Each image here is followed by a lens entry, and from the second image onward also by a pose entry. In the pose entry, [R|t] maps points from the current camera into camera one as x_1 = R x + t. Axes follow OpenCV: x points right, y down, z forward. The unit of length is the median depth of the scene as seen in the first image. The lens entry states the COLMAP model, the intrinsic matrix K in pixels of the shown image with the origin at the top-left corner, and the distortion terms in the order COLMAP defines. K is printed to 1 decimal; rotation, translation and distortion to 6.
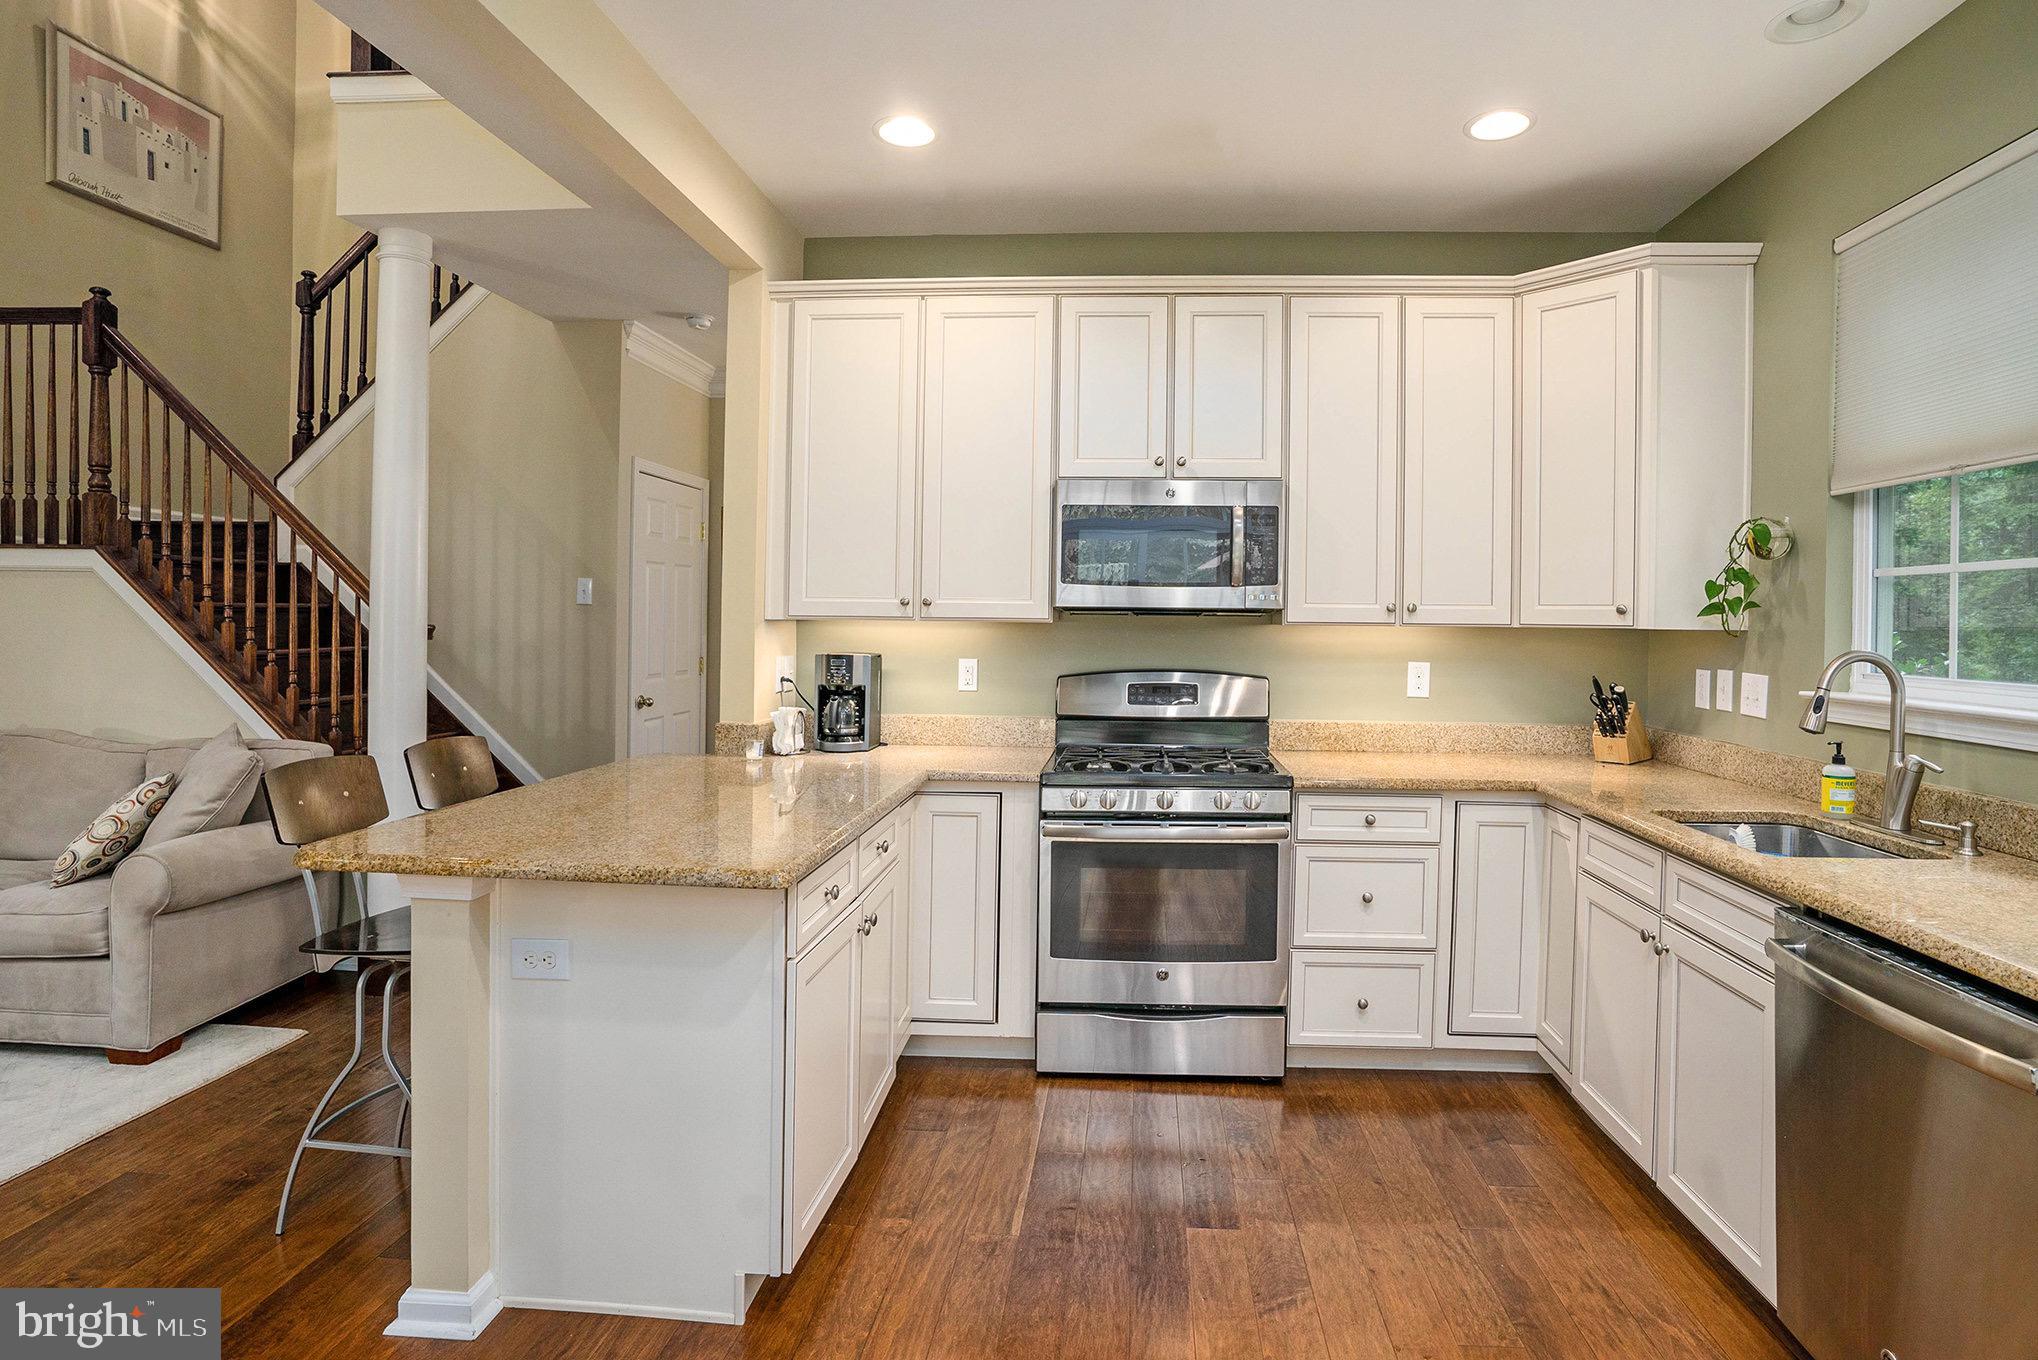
lens RADIAL K [[1061.3, 0, 1054.2], [0, 1061.3, 638.4], [0, 0, 1]] dist [-0.068096, 0.035715]
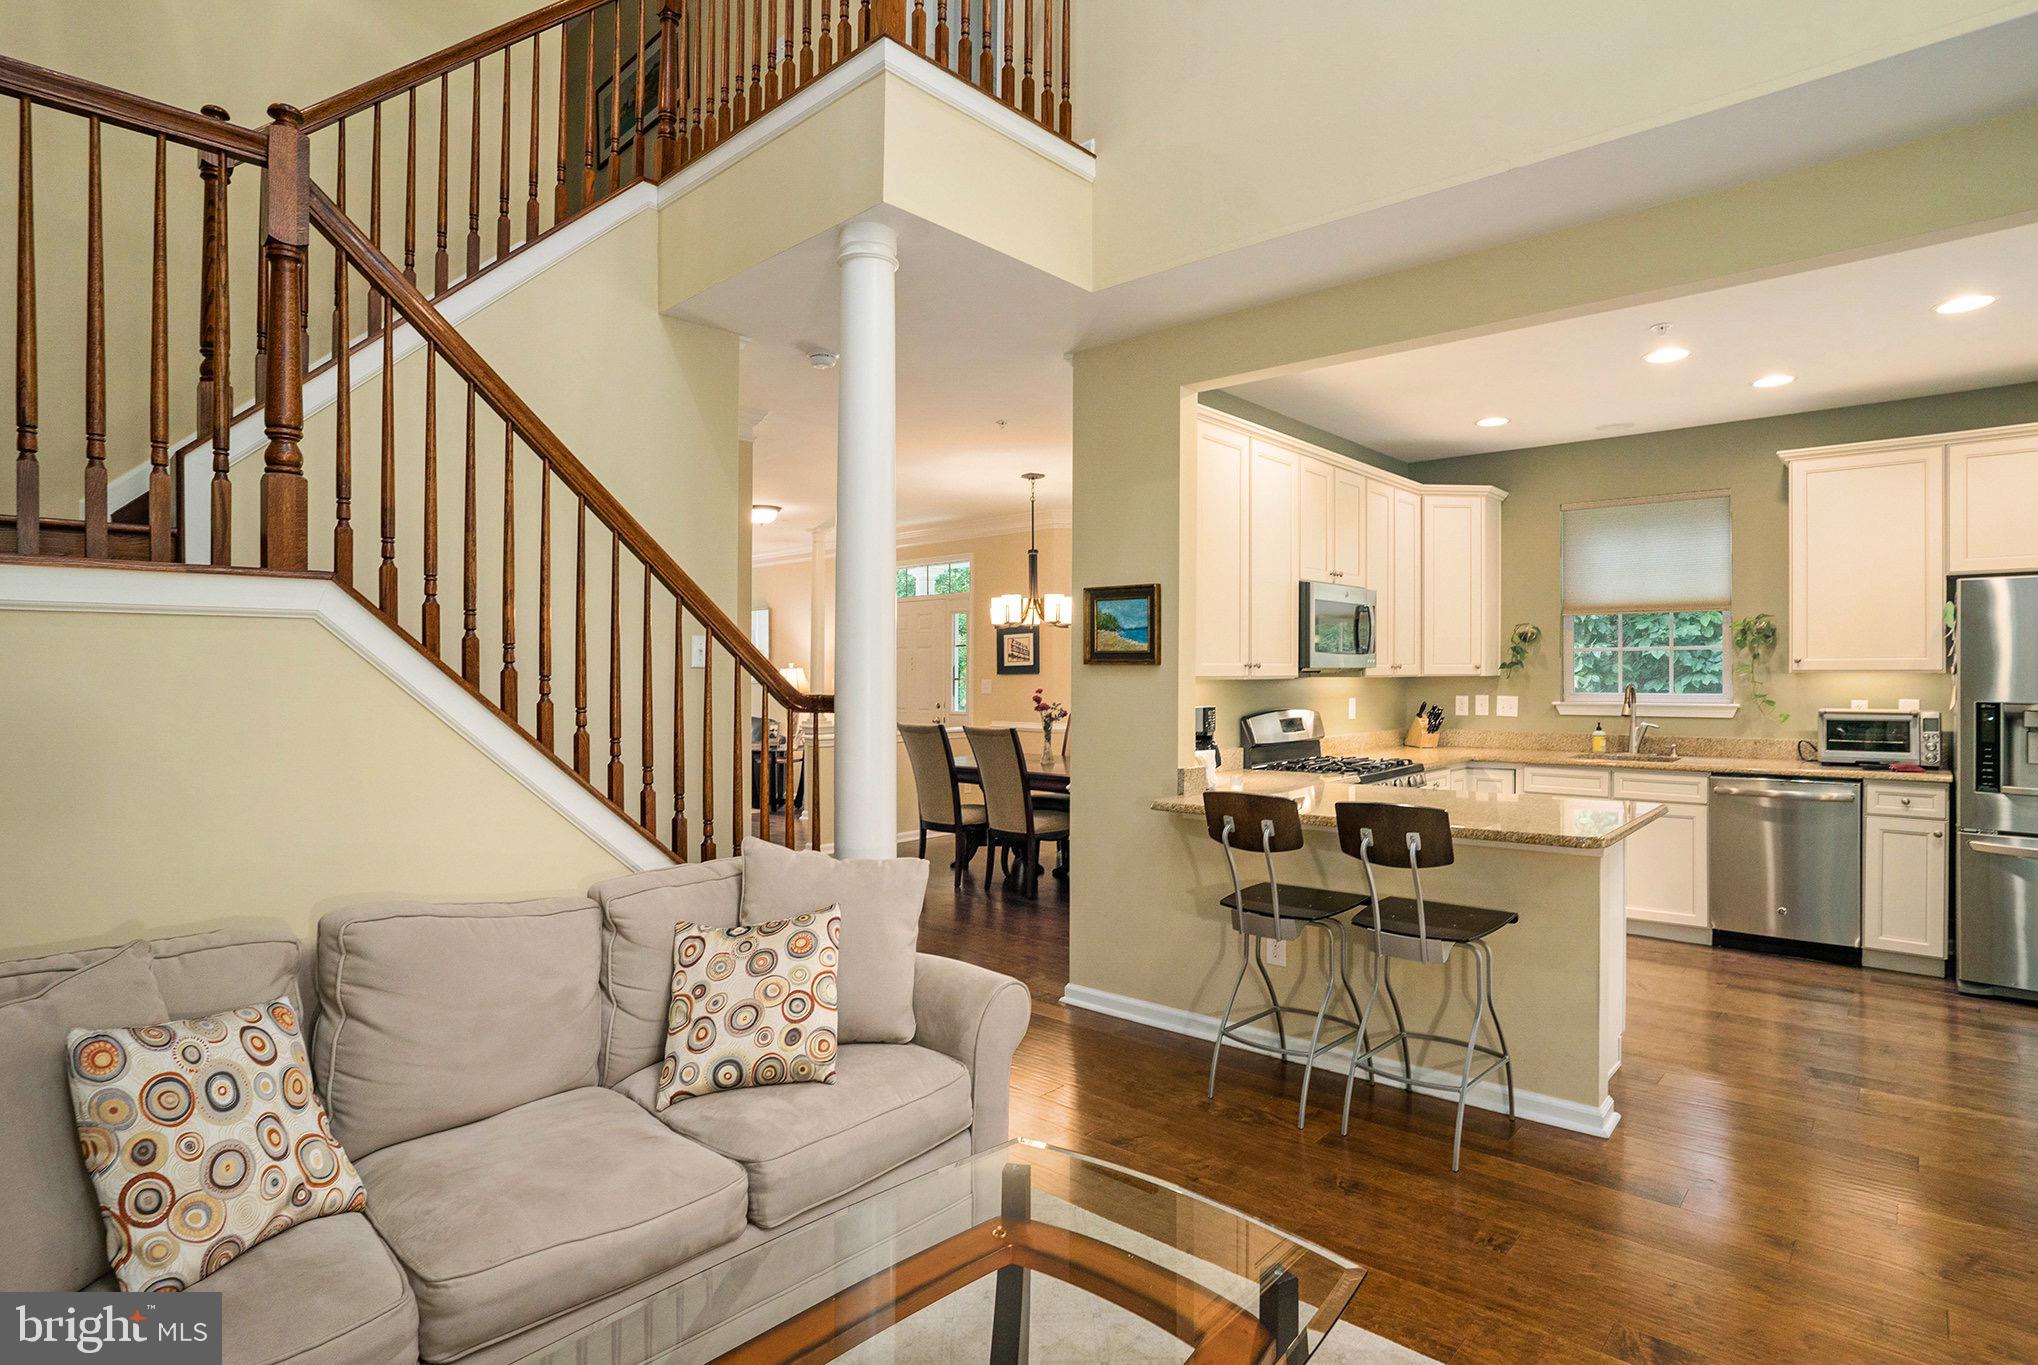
lens RADIAL K [[1003.5, 0, 1085.5], [0, 1003.5, 671.3], [0, 0, 1]] dist [-0.042067, 0.000682]
pose [[0.599445, -0.010664, 0.800345, -1.122318], [0.021504, 0.999765, -0.002786, -0.026140], [-0.800127, 0.018881, 0.599534, 0.351374]]
